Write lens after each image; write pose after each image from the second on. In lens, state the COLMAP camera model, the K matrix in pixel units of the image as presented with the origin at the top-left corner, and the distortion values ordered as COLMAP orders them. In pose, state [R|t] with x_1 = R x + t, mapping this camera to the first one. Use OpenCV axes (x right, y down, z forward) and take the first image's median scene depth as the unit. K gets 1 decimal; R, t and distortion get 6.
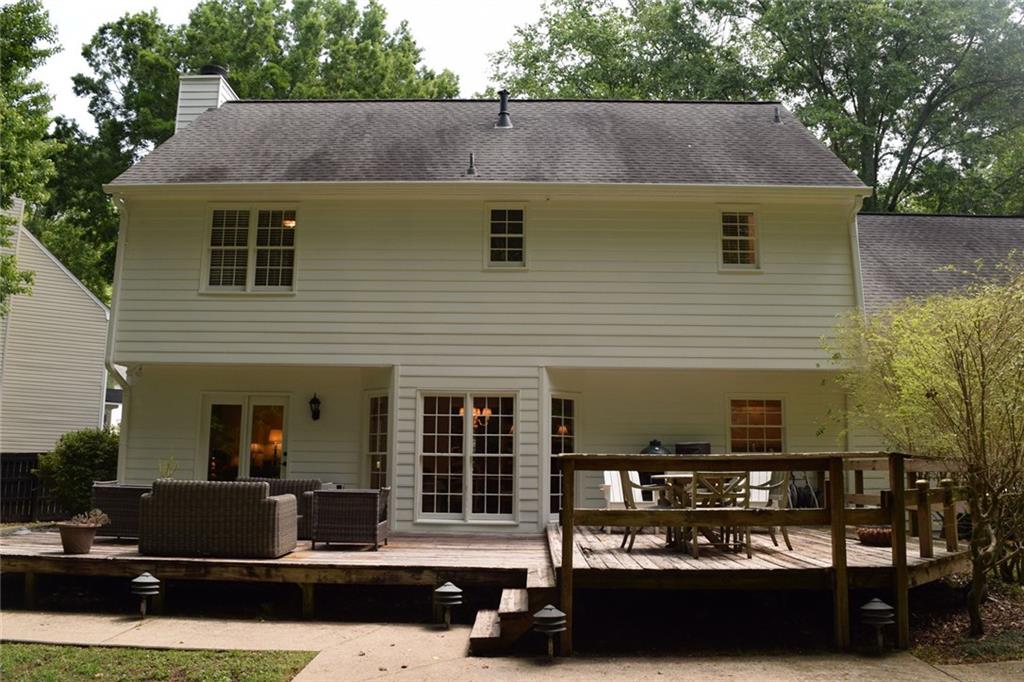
lens RADIAL K [[802.1, 0, 512.0], [0, 802.1, 341.0], [0, 0, 1]] dist [-0.078731, 0.000521]
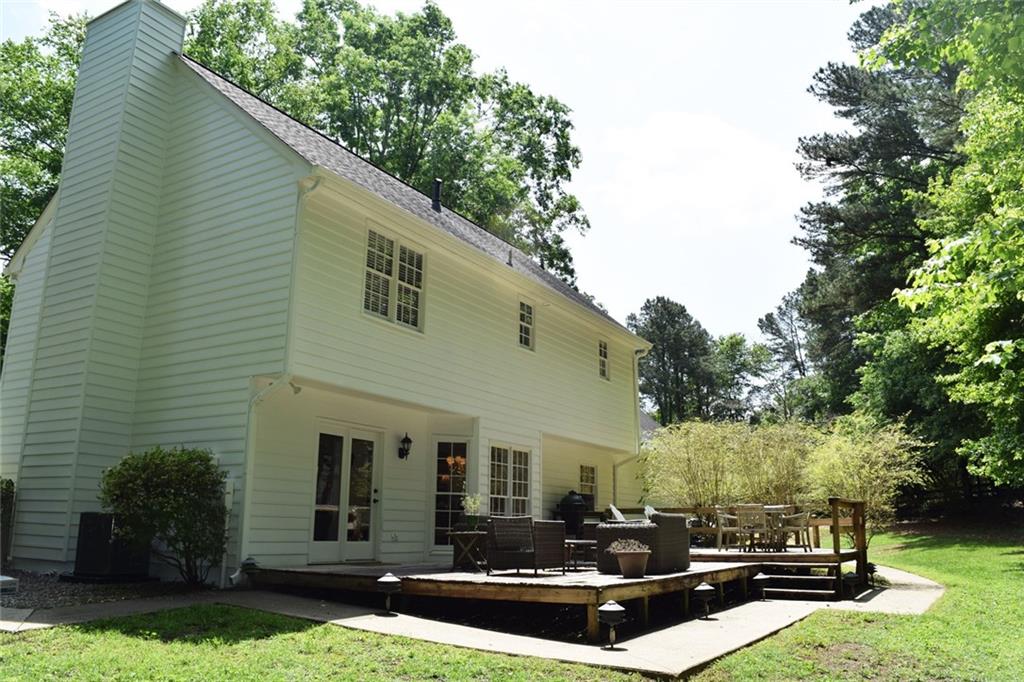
lens RADIAL K [[802.1, 0, 512.0], [0, 802.1, 341.0], [0, 0, 1]] dist [-0.078731, 0.000521]
pose [[0.493813, 0.189290, 0.848715, -1.093643], [-0.147108, 0.980137, -0.133009, 0.067171], [-0.857034, -0.059172, 0.511850, 0.362593]]
